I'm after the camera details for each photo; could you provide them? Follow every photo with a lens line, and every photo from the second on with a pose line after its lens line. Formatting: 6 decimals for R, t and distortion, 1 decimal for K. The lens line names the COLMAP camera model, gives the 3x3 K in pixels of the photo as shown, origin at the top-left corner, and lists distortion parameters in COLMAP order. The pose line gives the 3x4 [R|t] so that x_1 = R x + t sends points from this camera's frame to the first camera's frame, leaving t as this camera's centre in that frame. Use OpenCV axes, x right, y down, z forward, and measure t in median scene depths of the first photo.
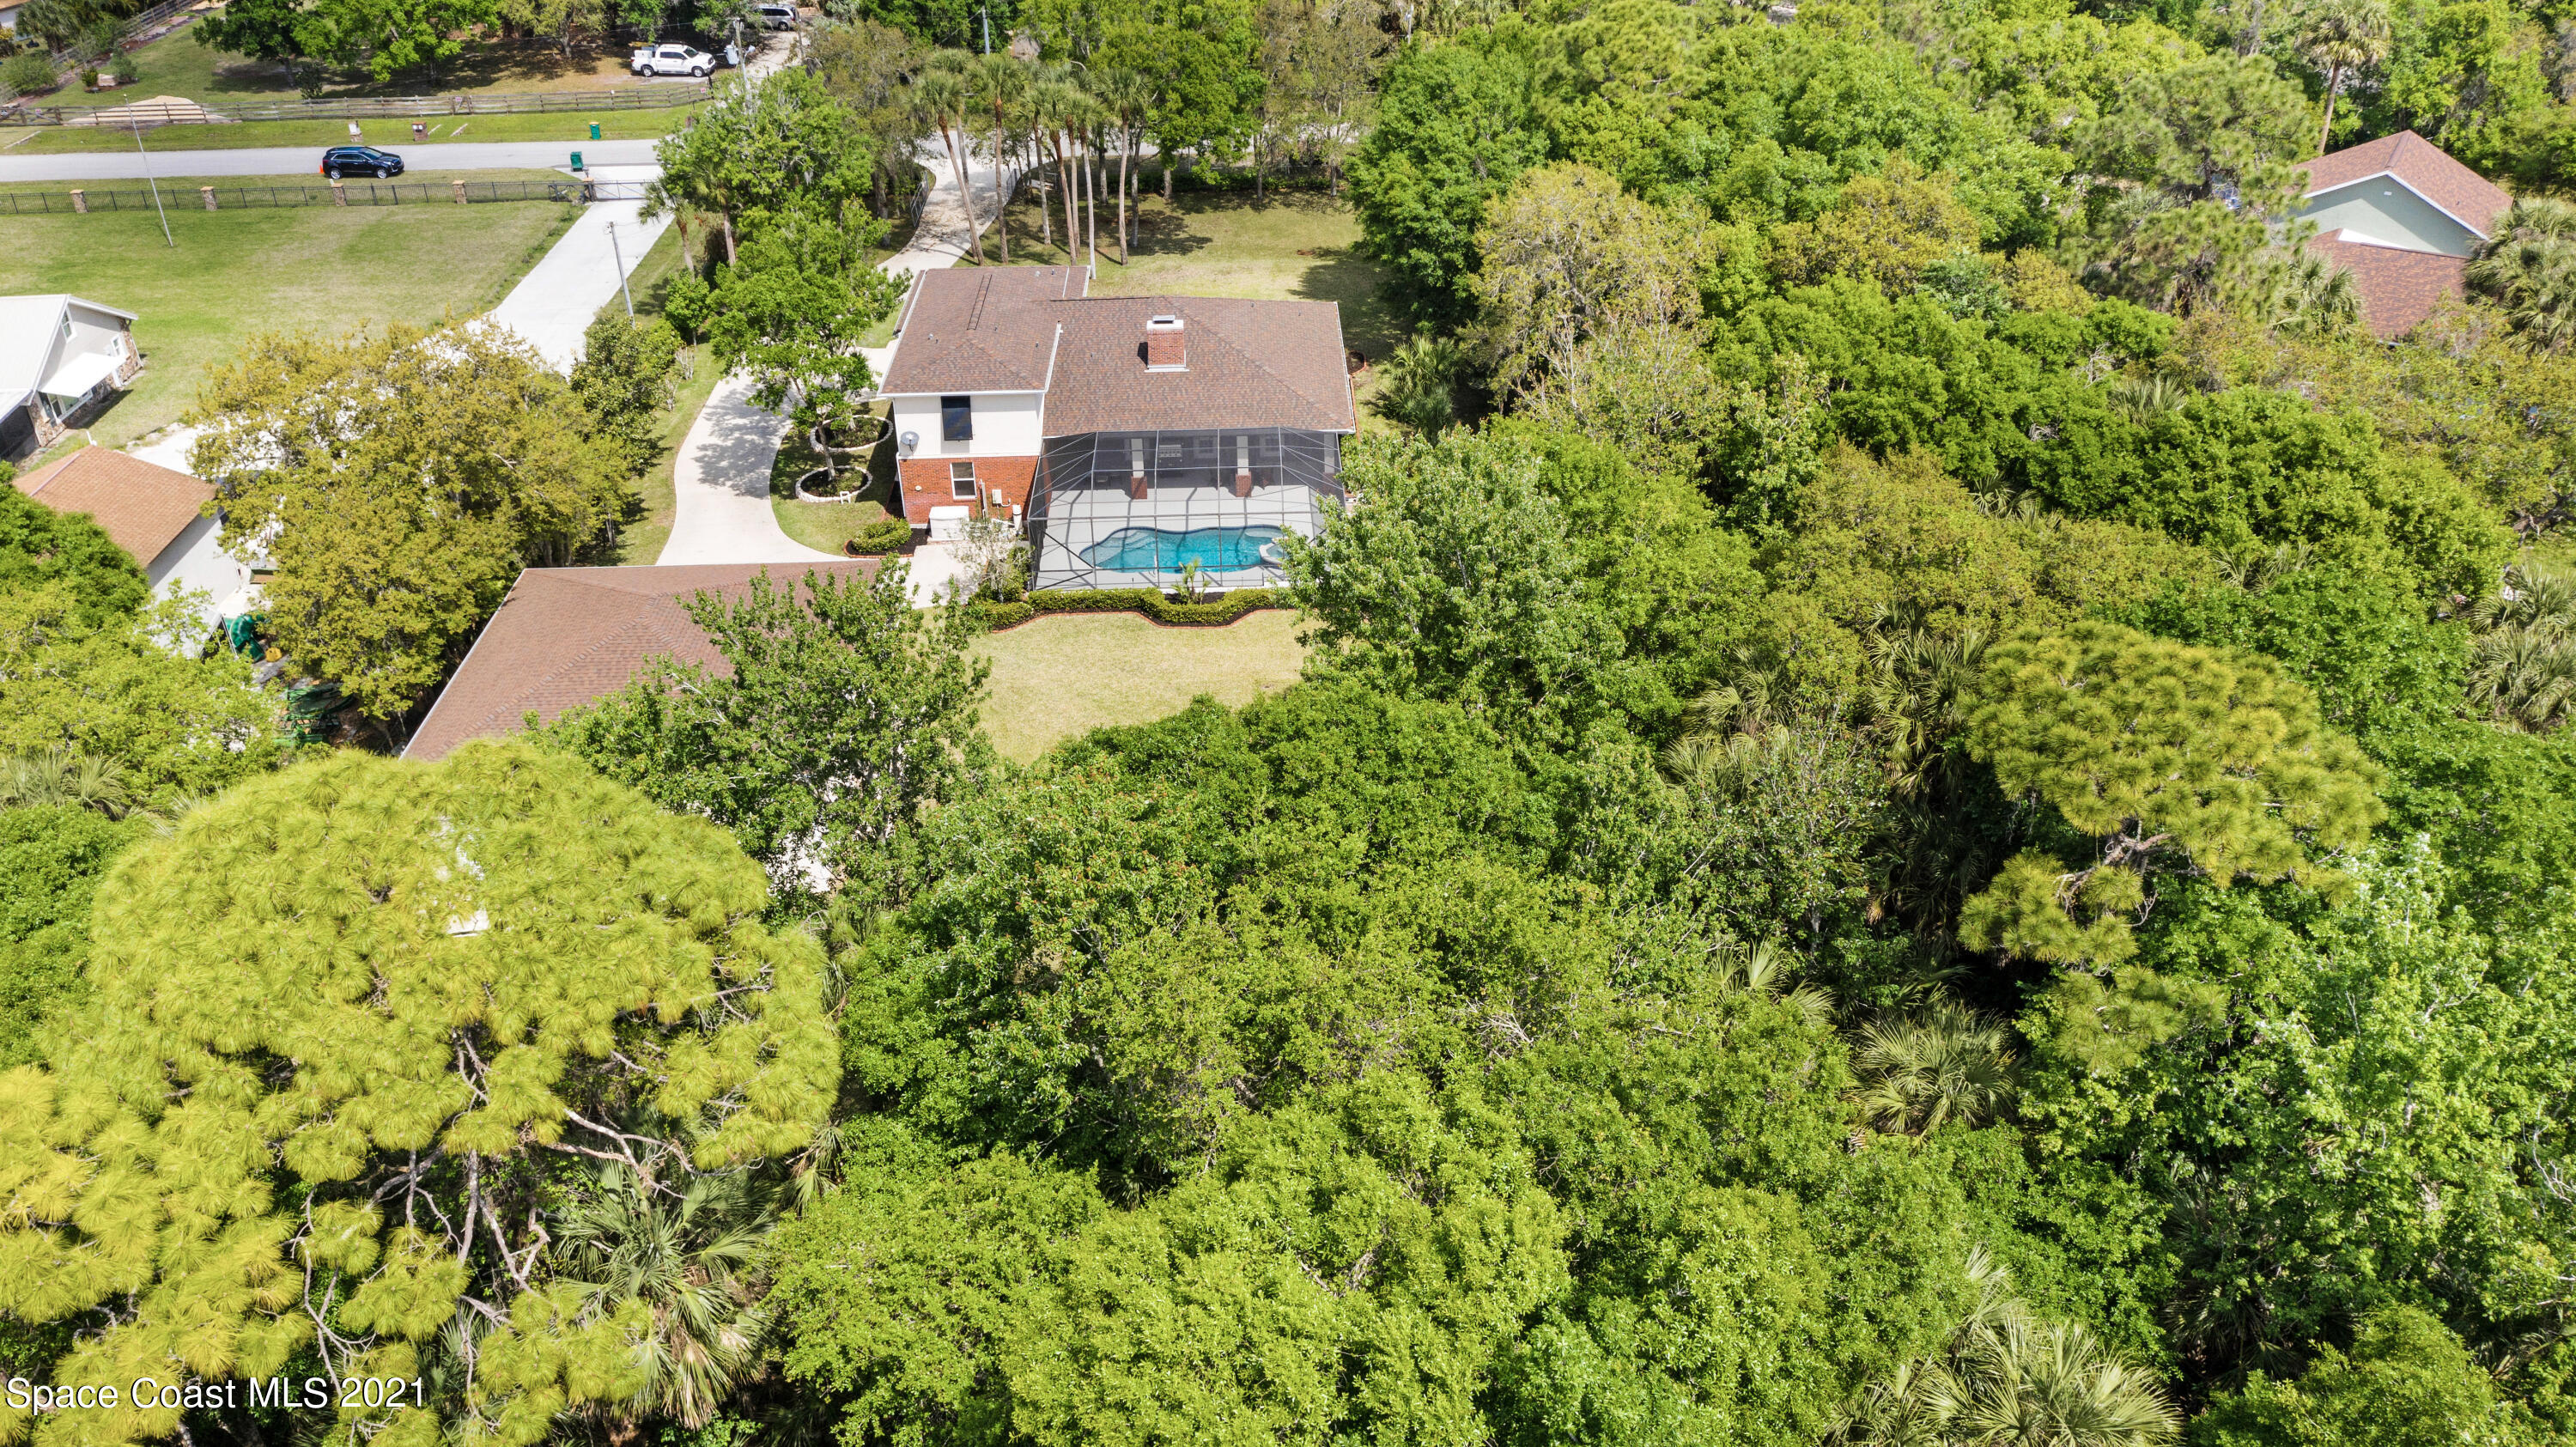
lens RADIAL K [[2133.1, 0, 1302.2], [0, 2133.1, 729.5], [0, 0, 1]] dist [0.000195, -0.010638]
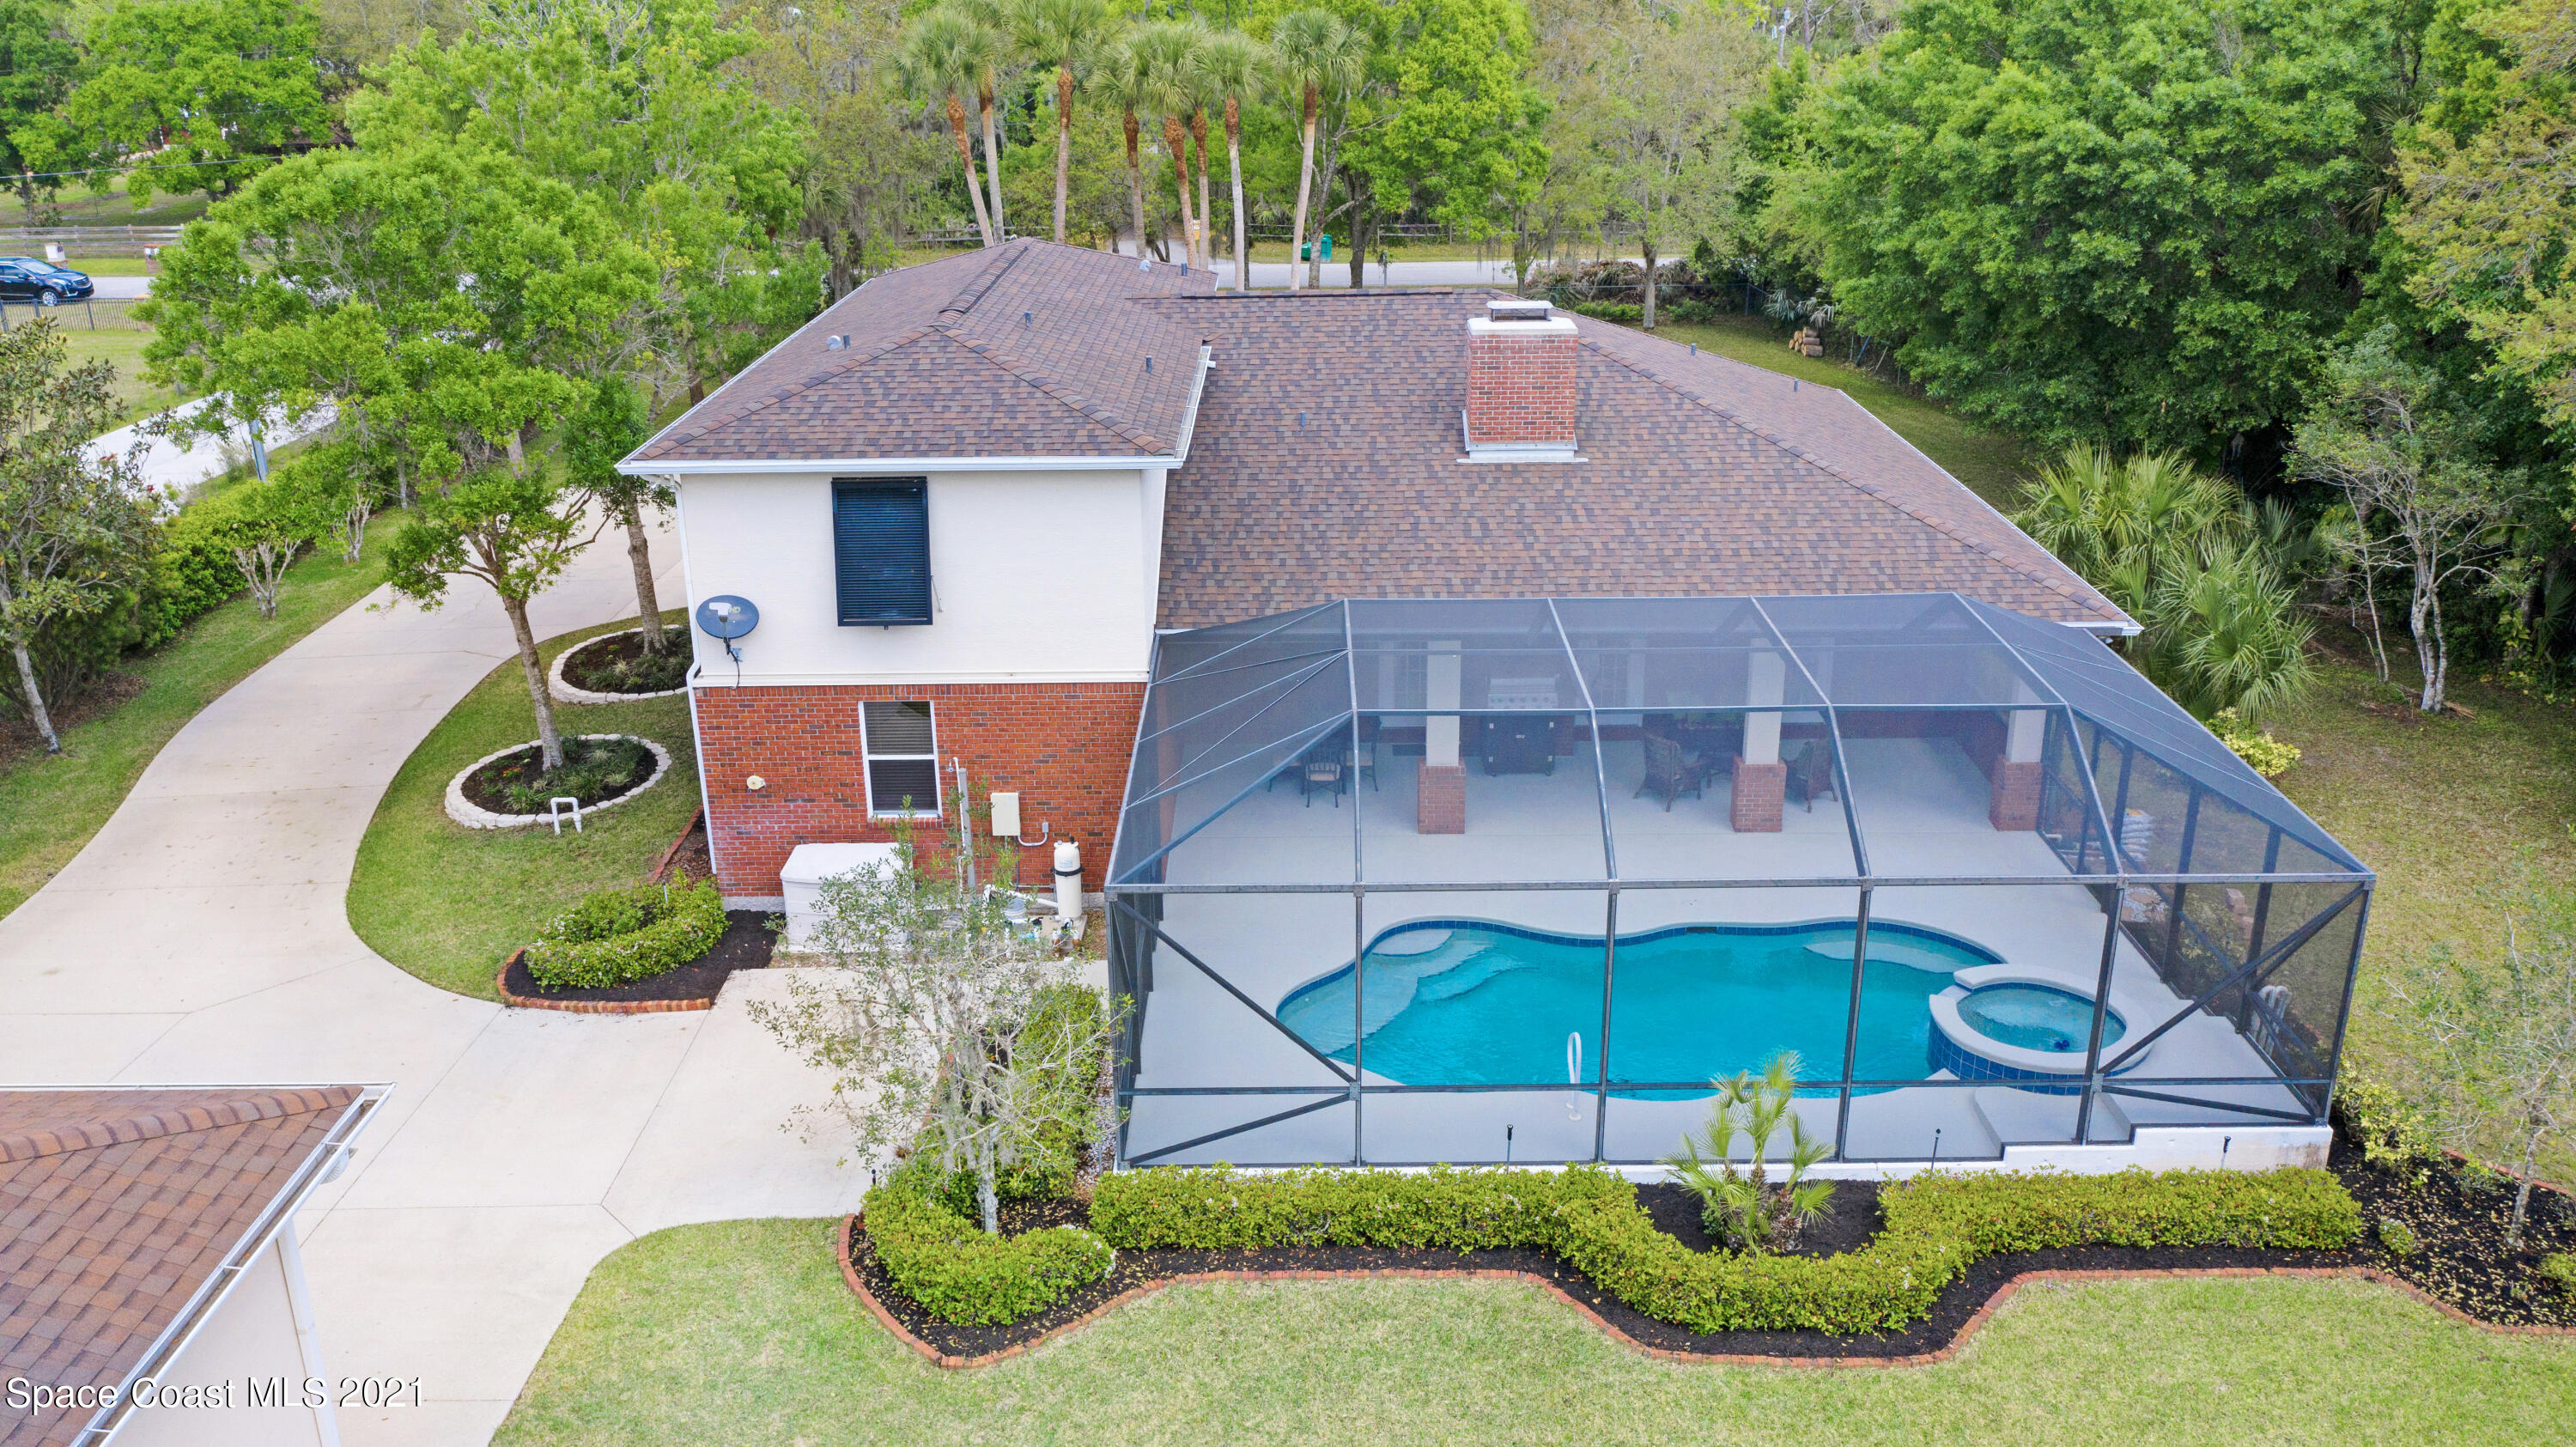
lens RADIAL K [[2133.1, 0, 1290.2], [0, 2133.1, 711.5], [0, 0, 1]] dist [0.000195, -0.010638]
pose [[0.999453, 0.017899, -0.027824, -0.095535], [-0.022624, 0.983399, -0.180042, -0.070552], [0.024140, 0.180573, 0.983265, 0.709924]]
